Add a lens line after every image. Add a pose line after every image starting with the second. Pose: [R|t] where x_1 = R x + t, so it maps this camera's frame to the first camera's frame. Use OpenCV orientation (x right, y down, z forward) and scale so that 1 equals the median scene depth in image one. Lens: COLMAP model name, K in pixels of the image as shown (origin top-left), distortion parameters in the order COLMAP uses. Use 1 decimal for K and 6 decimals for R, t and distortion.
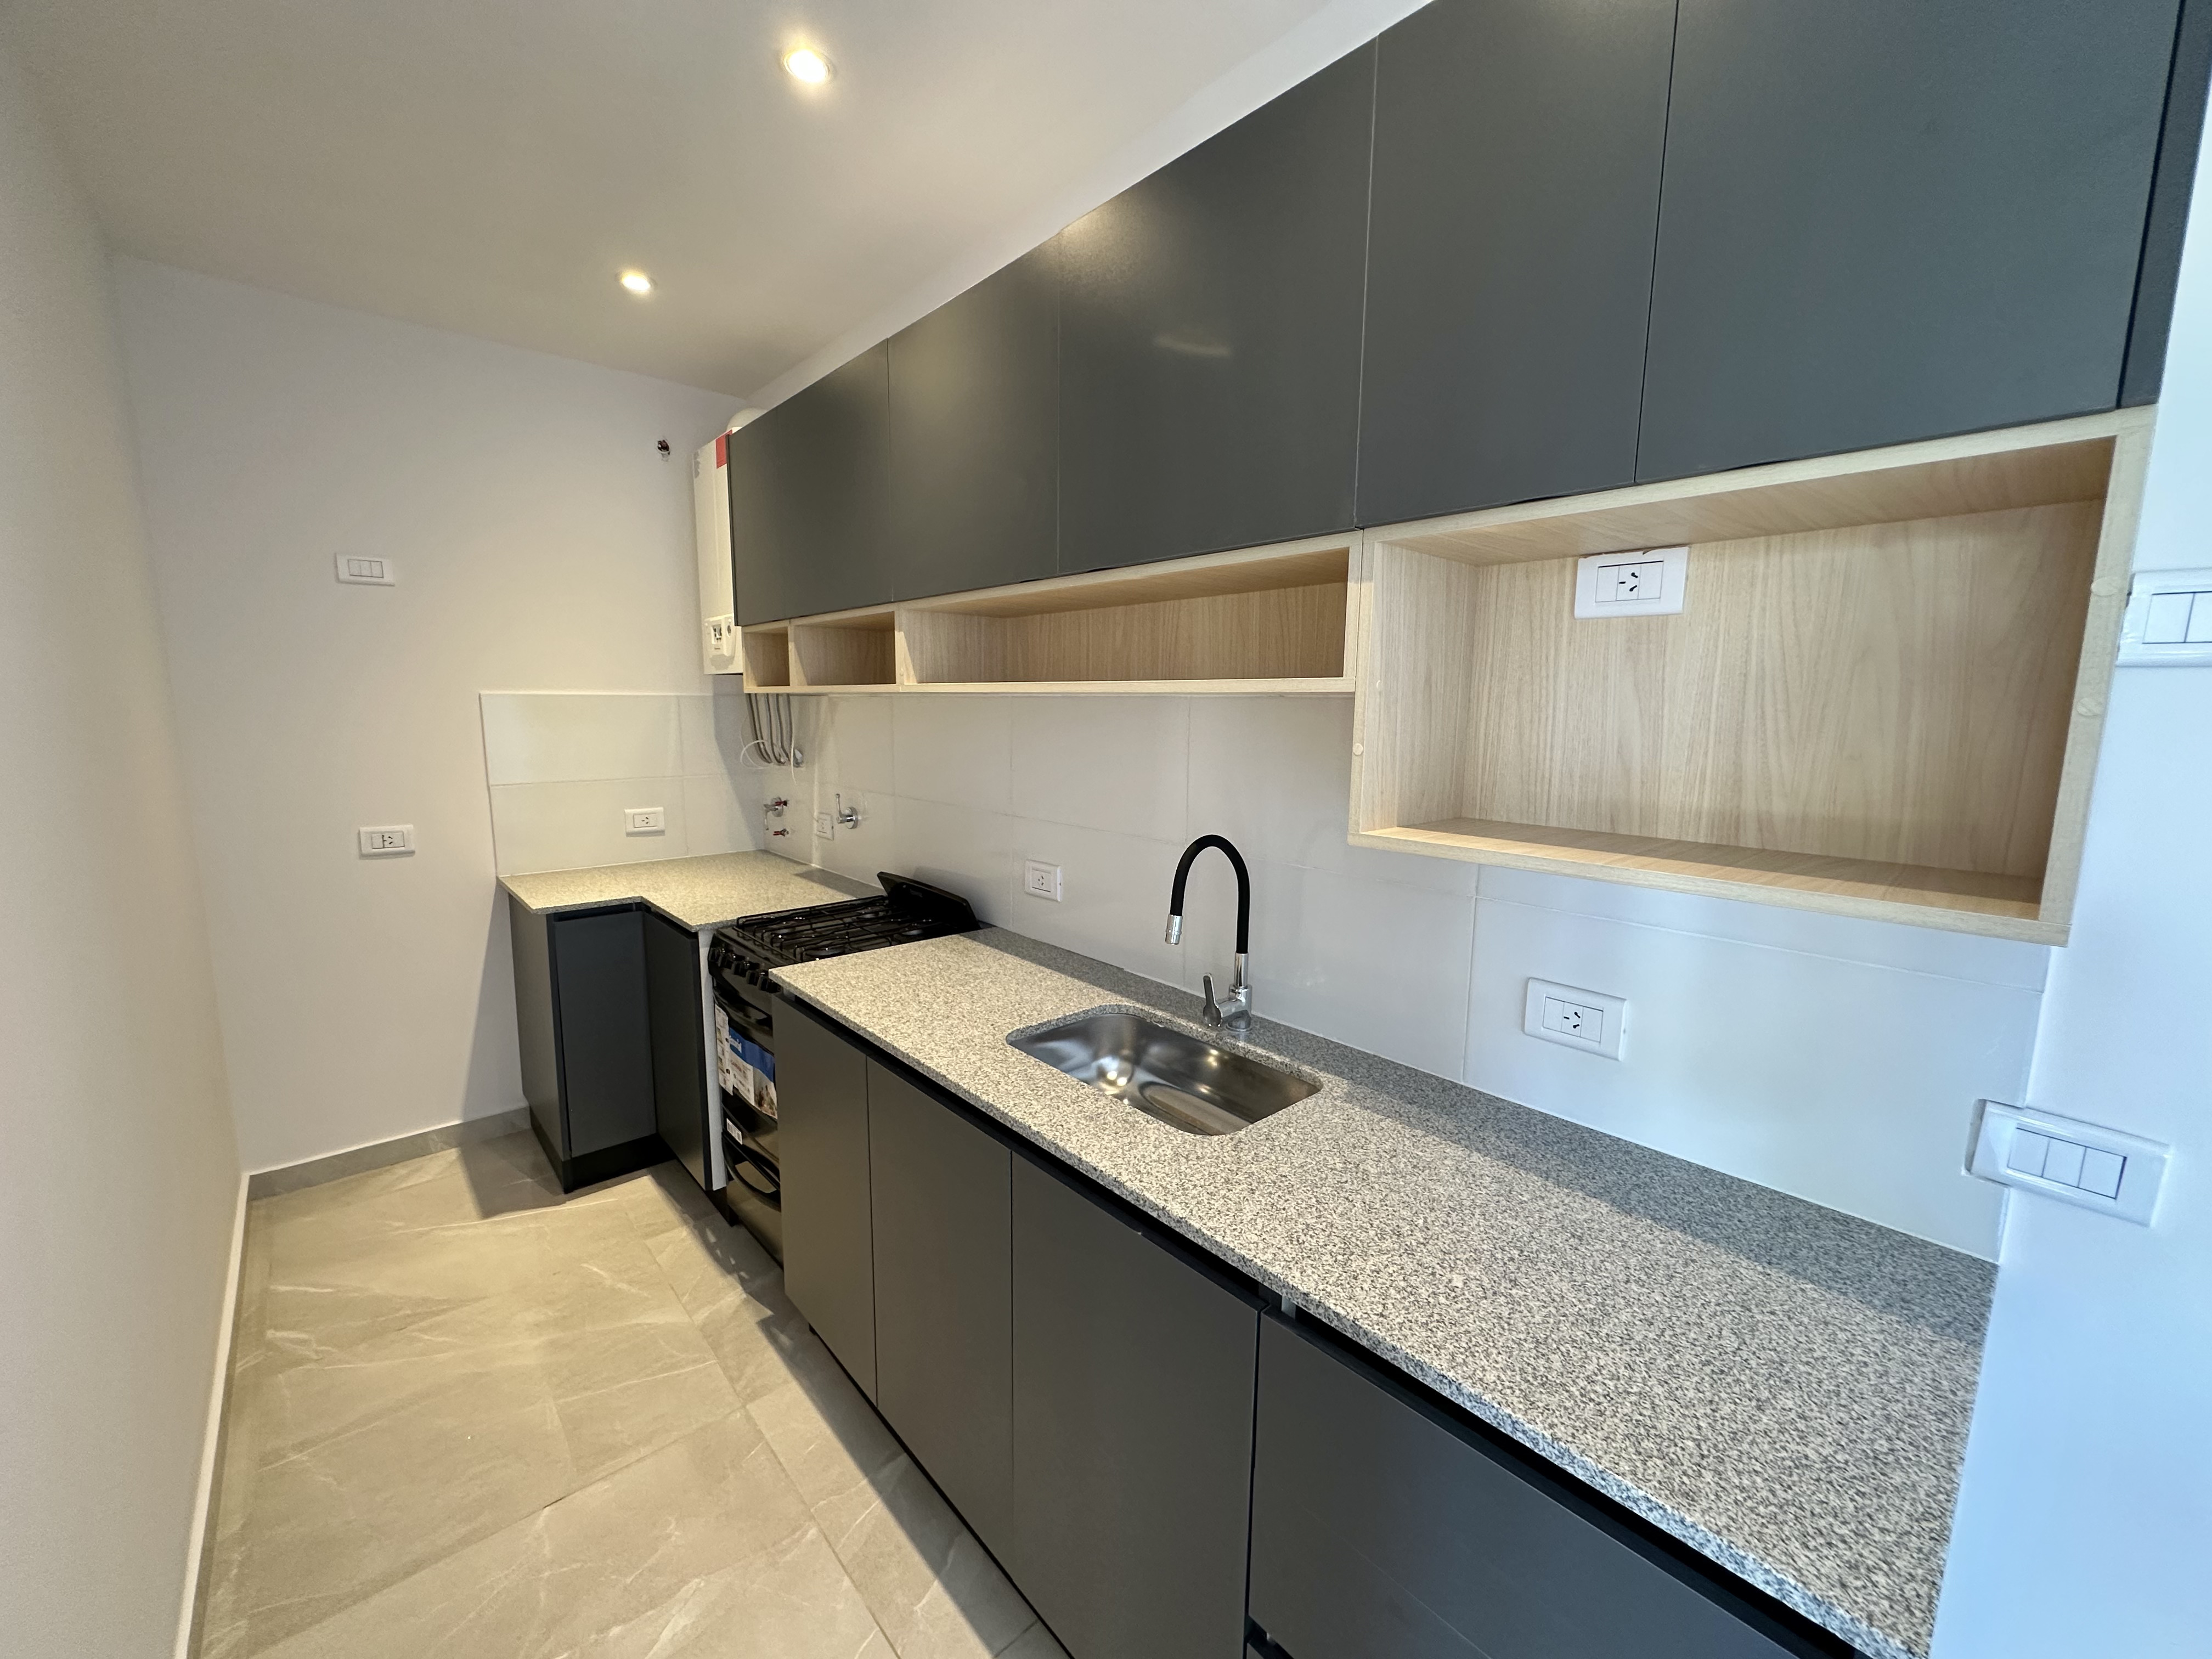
lens RADIAL K [[879.2, 0, 1108.5], [0, 879.2, 827.6], [0, 0, 1]] dist [-0.001311, 0.000374]
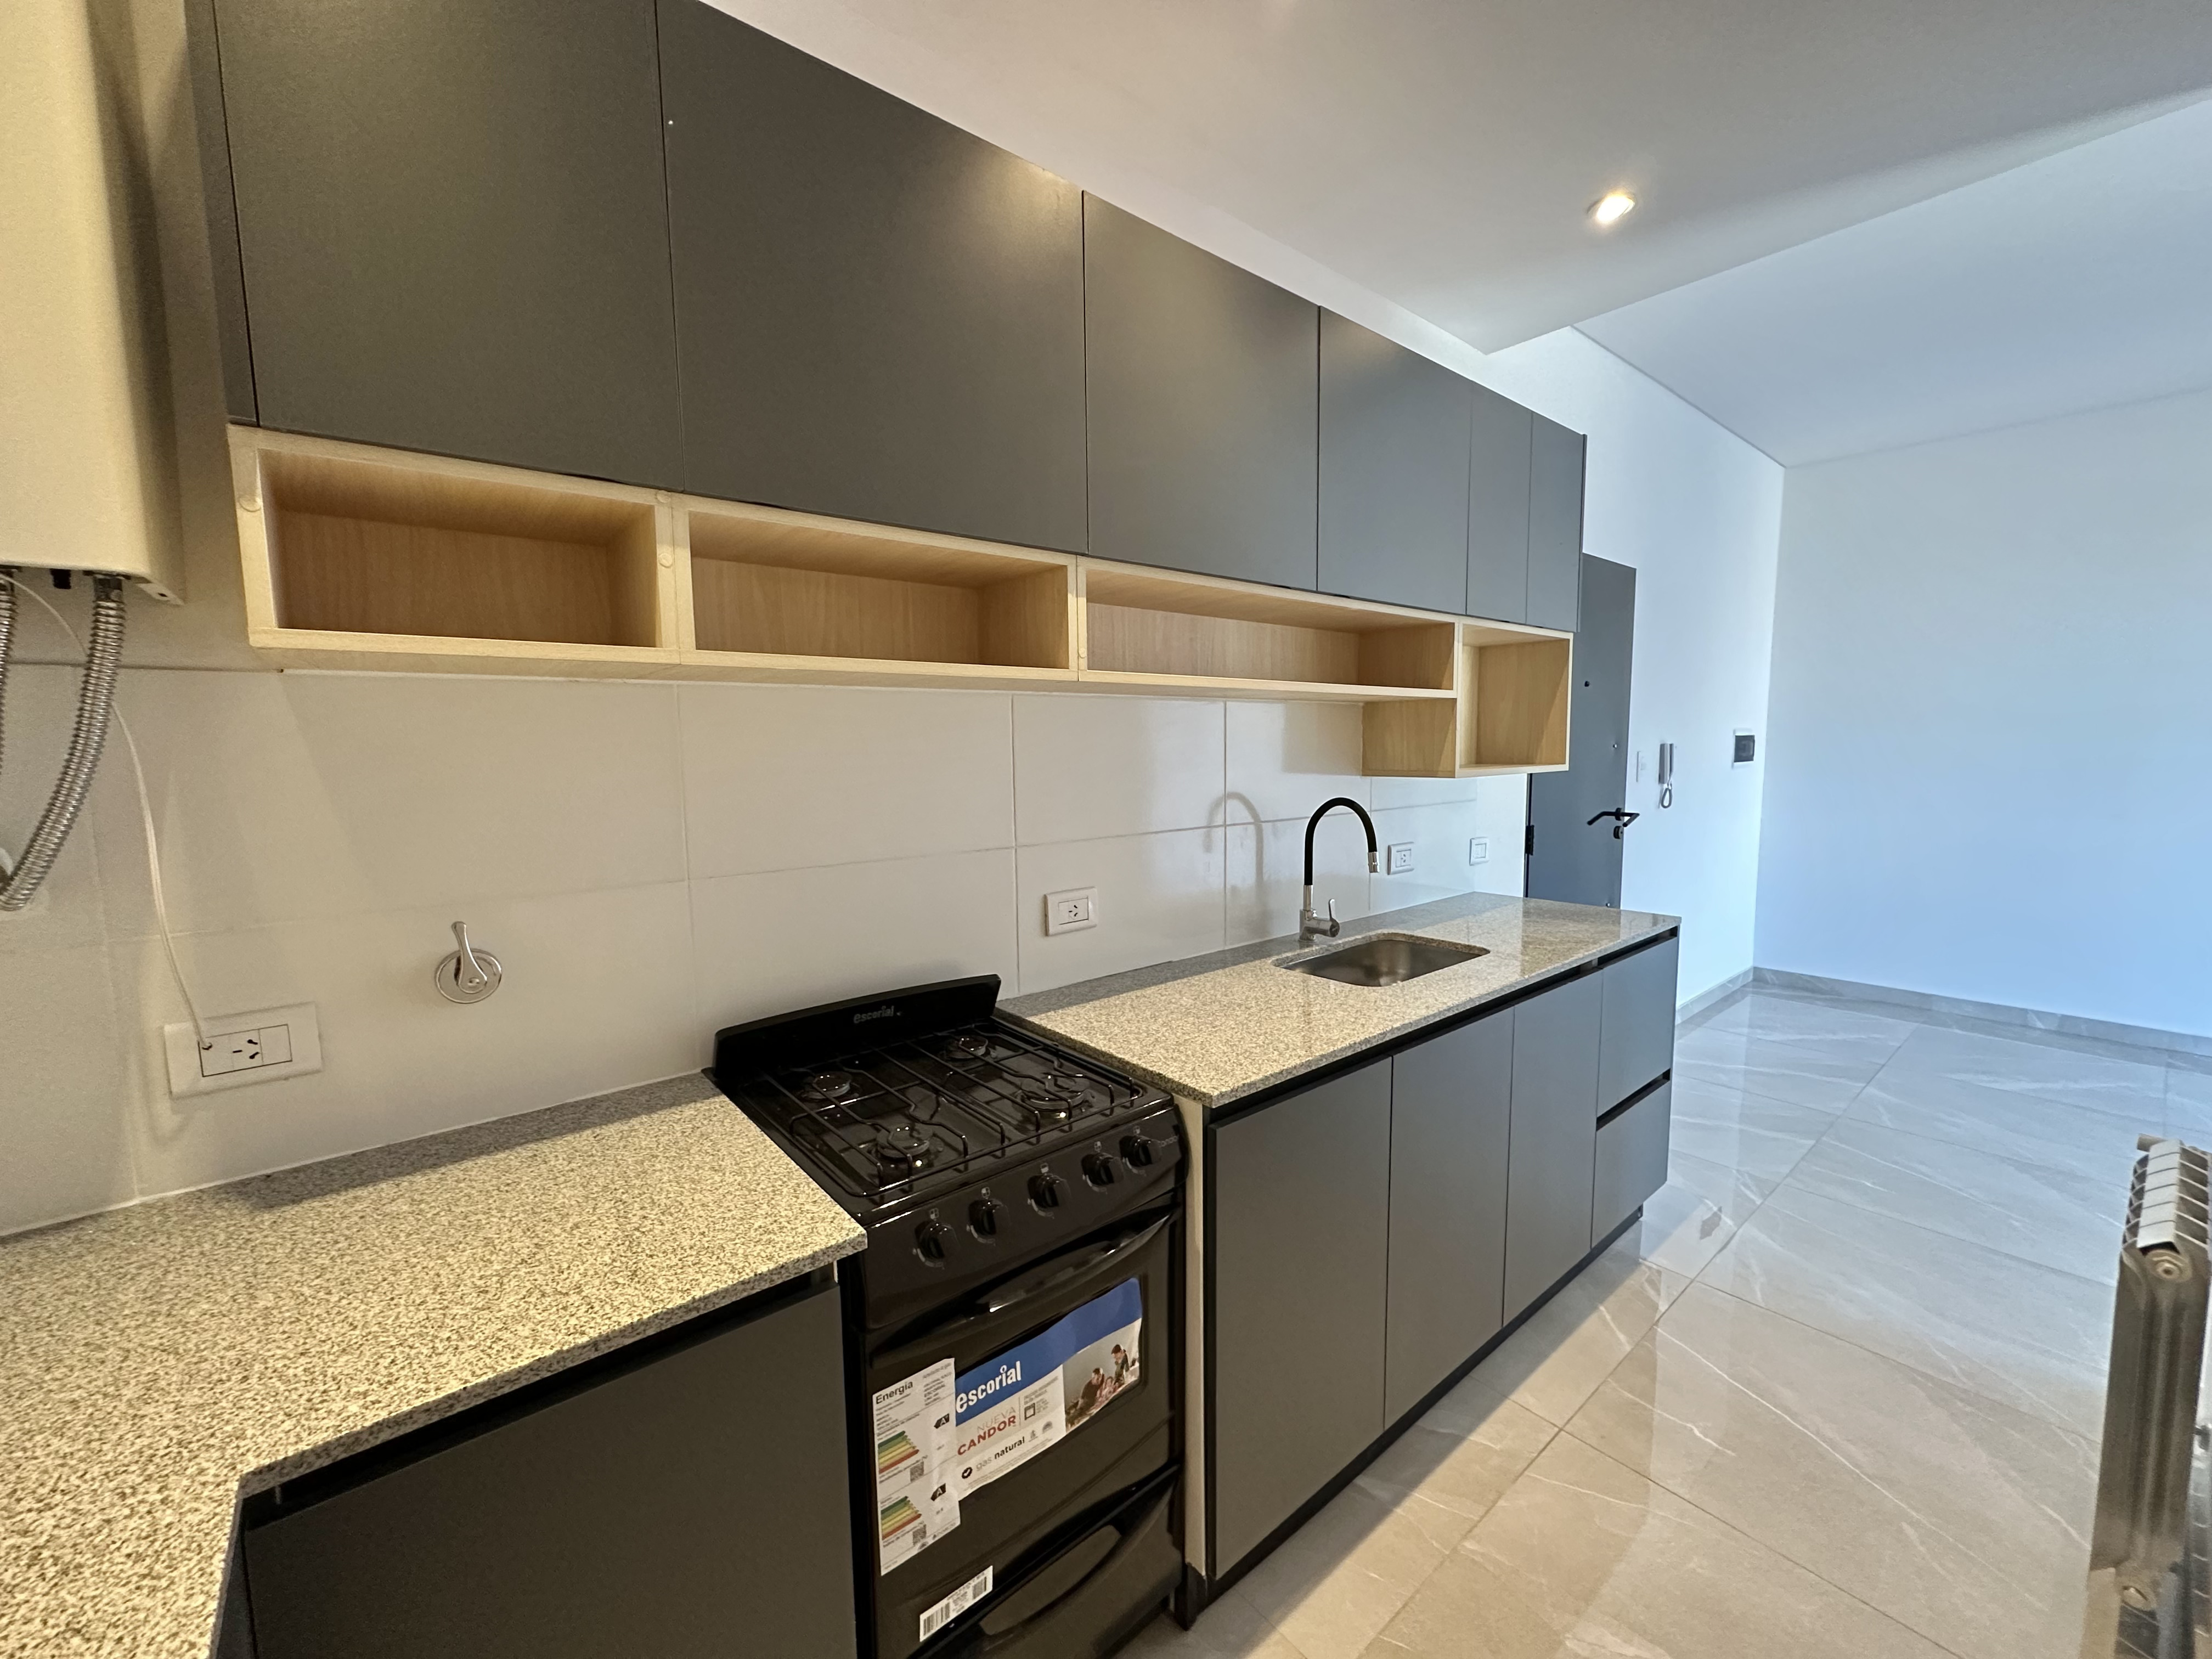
lens RADIAL K [[879.2, 0, 1108.0], [0, 879.2, 830.1], [0, 0, 1]] dist [-0.001311, 0.000374]
pose [[0.039108, -0.109384, 0.993230, -1.095894], [0.150830, 0.983248, 0.102346, -0.118749], [-0.987786, 0.145806, 0.054951, 1.092936]]
